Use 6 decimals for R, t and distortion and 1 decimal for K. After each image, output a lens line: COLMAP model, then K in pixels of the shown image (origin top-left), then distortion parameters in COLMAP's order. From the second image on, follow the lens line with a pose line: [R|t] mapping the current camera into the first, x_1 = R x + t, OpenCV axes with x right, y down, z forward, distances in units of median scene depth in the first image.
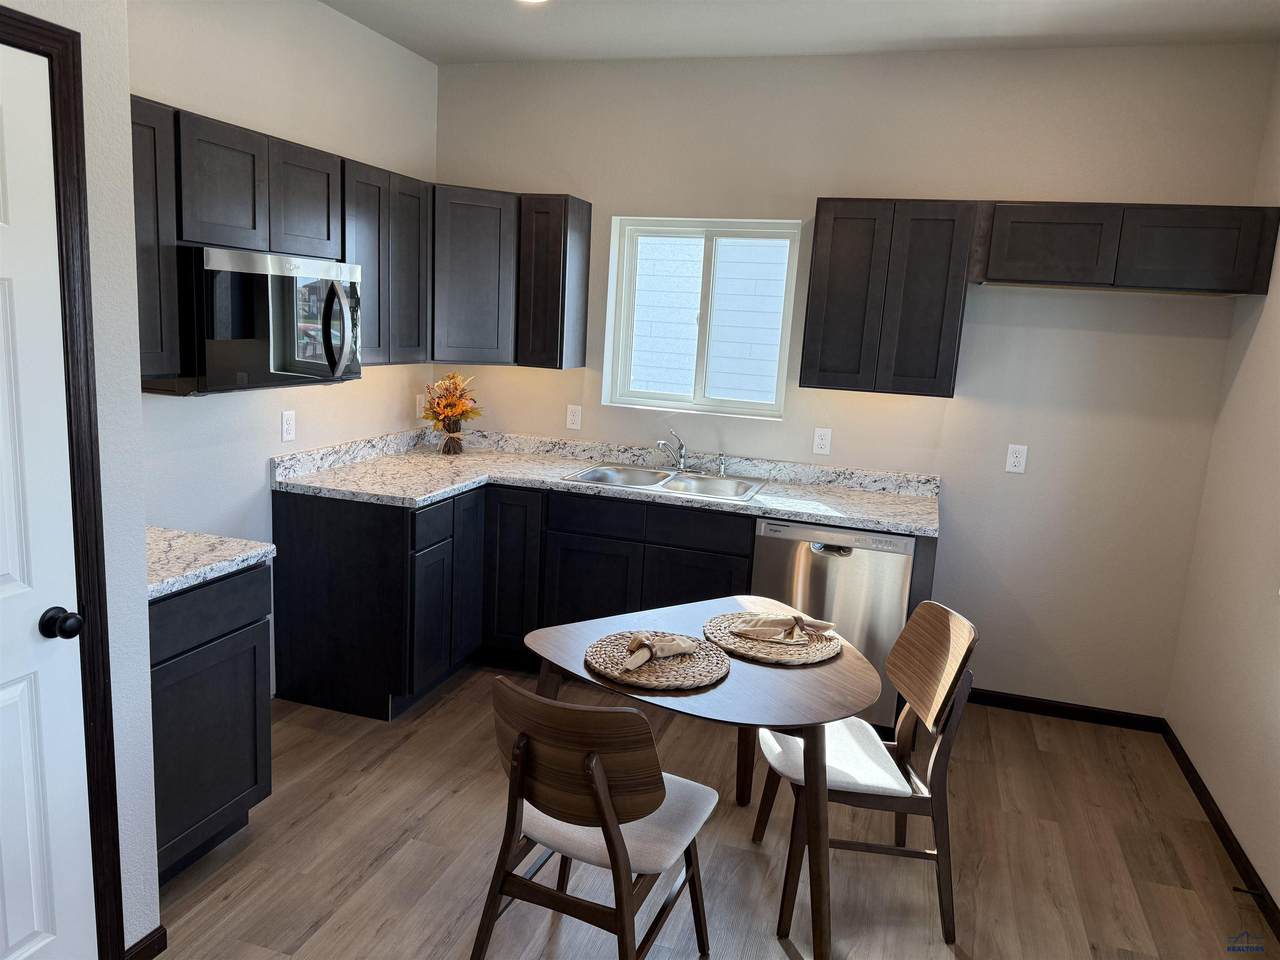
lens RADIAL K [[907.2, 0, 640.0], [0, 907.2, 480.0], [0, 0, 1]] dist [0.005390, 0.000920]
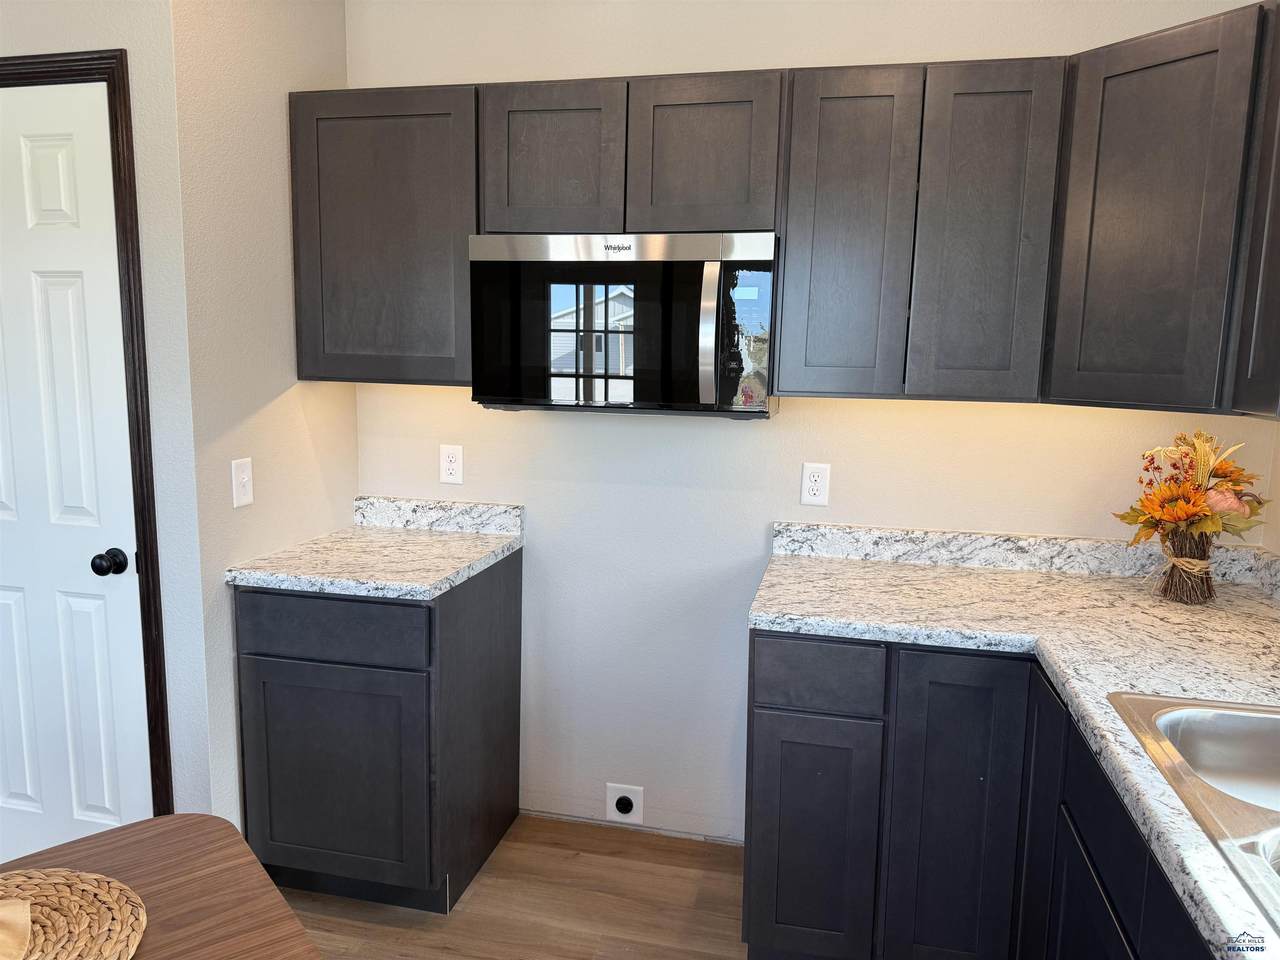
lens RADIAL K [[907.2, 0, 640.0], [0, 907.2, 480.0], [0, 0, 1]] dist [0.005390, 0.000920]
pose [[0.083846, 0.080584, -0.993215, 0.297286], [-0.195482, 0.978688, 0.062903, -0.079364], [0.977116, 0.188882, 0.097812, 0.790352]]
